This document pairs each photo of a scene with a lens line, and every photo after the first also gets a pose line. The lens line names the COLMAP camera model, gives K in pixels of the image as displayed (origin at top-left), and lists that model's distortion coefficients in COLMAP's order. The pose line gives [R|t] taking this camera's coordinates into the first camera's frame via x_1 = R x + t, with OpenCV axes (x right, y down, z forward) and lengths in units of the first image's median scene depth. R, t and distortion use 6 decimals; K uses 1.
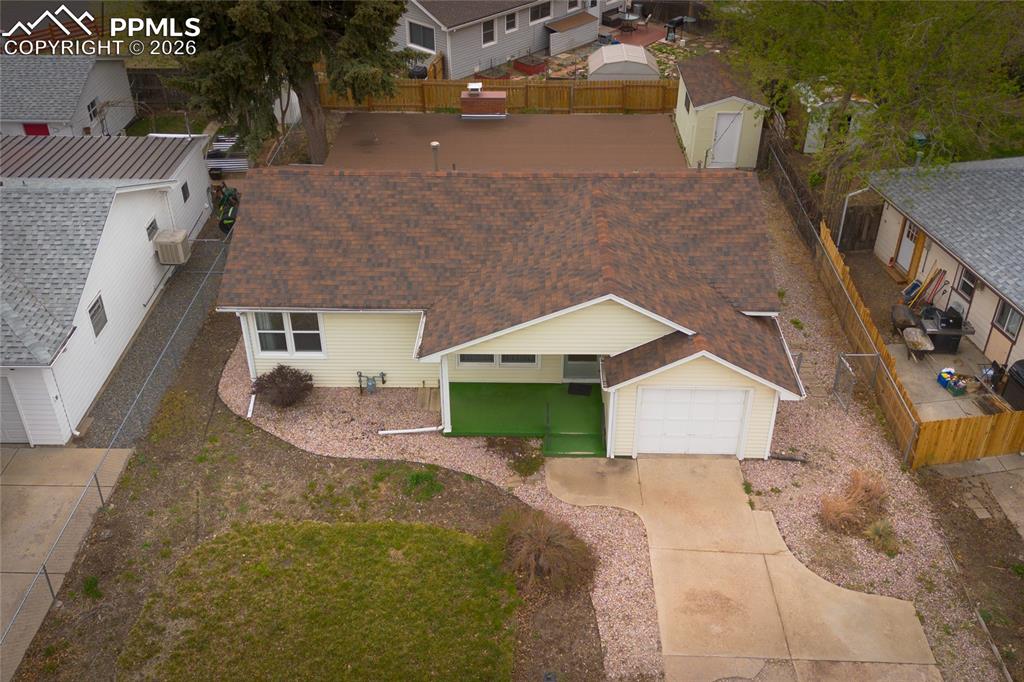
lens RADIAL K [[926.4, 0, 477.6], [0, 926.4, 344.3], [0, 0, 1]] dist [0.028478, -0.008585]
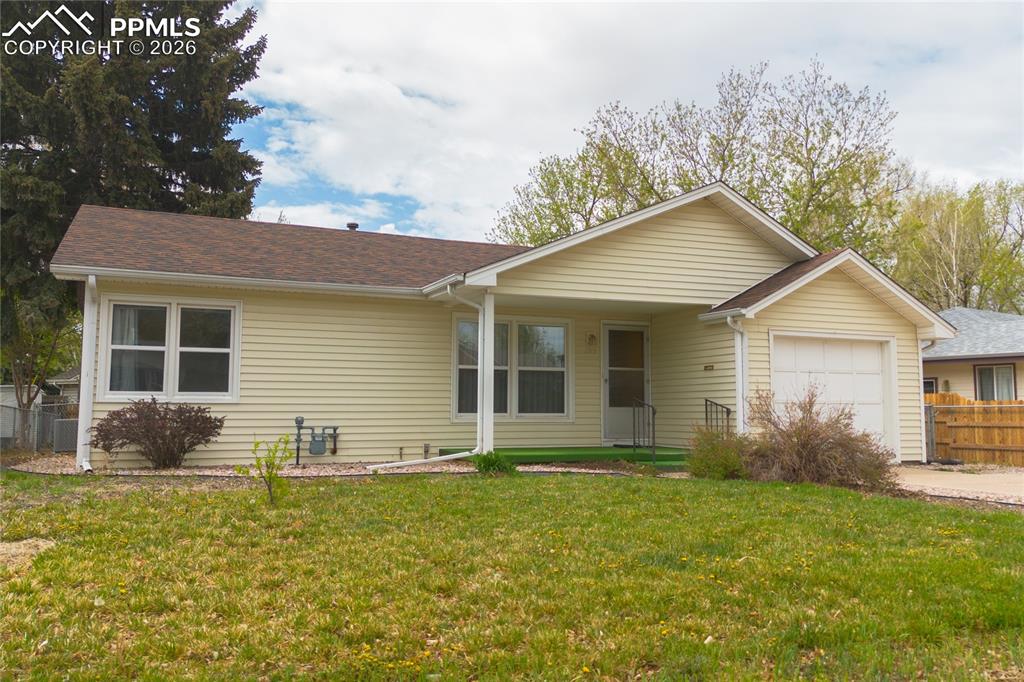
lens RADIAL K [[867.2, 0, 517.6], [0, 867.2, 378.1], [0, 0, 1]] dist [0.011641, 0.000843]
pose [[0.907517, 0.035124, 0.418545, -0.245348], [0.227483, 0.796586, -0.560091, 0.364408], [-0.353080, 0.603504, 0.714925, 0.583173]]
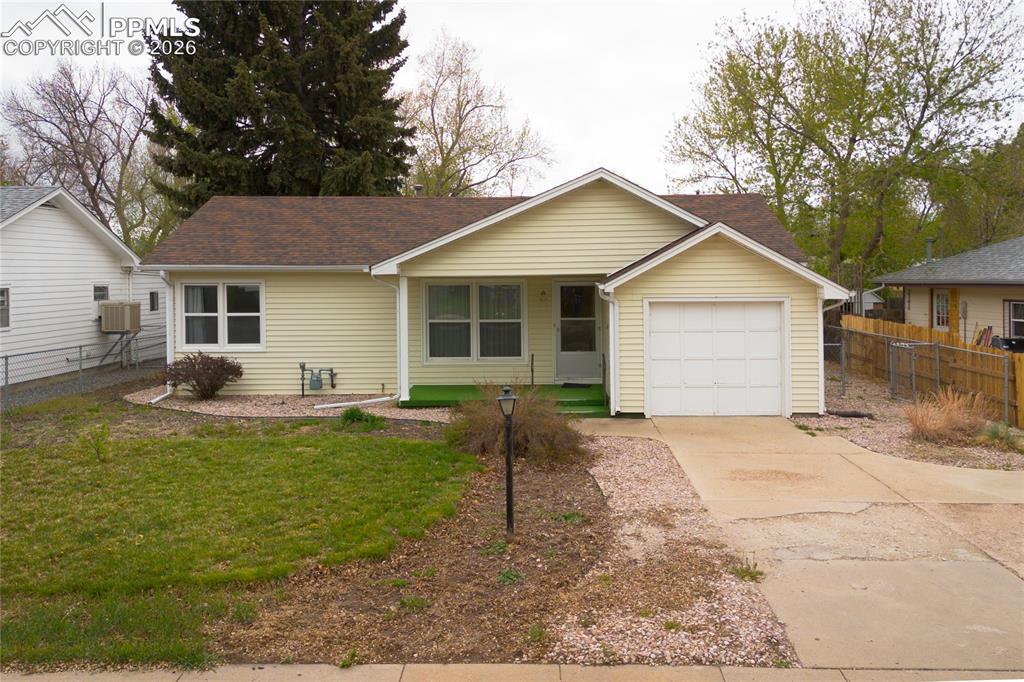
lens RADIAL K [[875.1, 0, 512.0], [0, 875.1, 341.0], [0, 0, 1]] dist [0.014582, 0.002067]
pose [[0.999954, 0.007805, 0.005541, 0.053611], [-0.003907, 0.861303, -0.508077, 0.424076], [-0.008738, 0.508032, 0.861294, 0.351632]]
